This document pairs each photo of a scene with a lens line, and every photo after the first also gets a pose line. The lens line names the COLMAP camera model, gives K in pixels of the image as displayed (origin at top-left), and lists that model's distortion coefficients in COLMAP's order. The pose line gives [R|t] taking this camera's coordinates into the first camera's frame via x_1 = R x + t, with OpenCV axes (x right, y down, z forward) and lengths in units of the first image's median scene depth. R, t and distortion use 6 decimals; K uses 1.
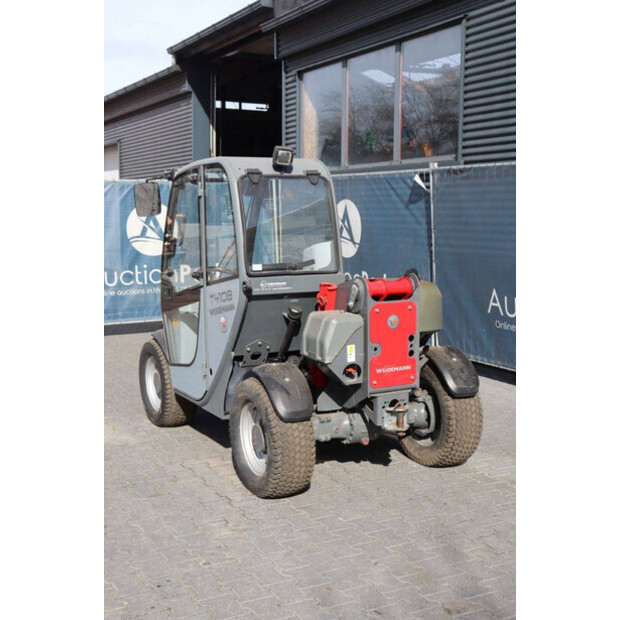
lens RADIAL K [[849.1, 0, 313.8], [0, 849.1, 310.0], [0, 0, 1]] dist [0.086126, 0.000000]
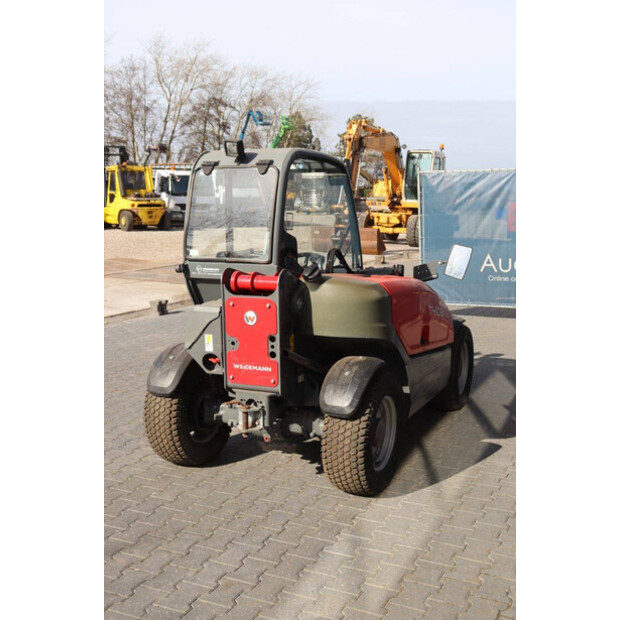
lens RADIAL K [[767.3, 0, 313.1], [0, 767.3, 309.5], [0, 0, 1]] dist [0.028344, 0.000000]
pose [[0.600898, 0.119733, -0.790307, 0.797068], [-0.095834, 0.992377, 0.077482, -0.067634], [0.793560, 0.029179, 0.607792, 0.520094]]
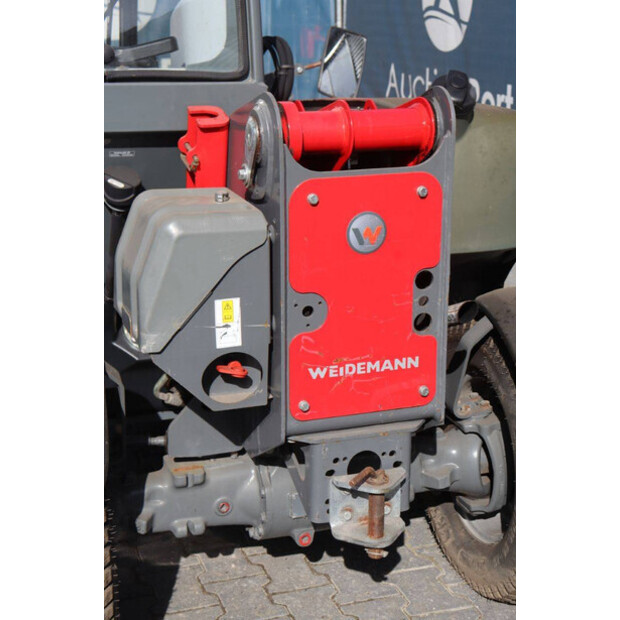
lens RADIAL K [[1139.6, 0, 309.2], [0, 1139.6, 307.8], [0, 0, 1]] dist [0.227283, 0.000000]
pose [[0.988274, 0.055080, -0.142409, 0.134359], [-0.032855, 0.987532, 0.153949, -0.025172], [0.149113, -0.147465, 0.977762, 0.535672]]
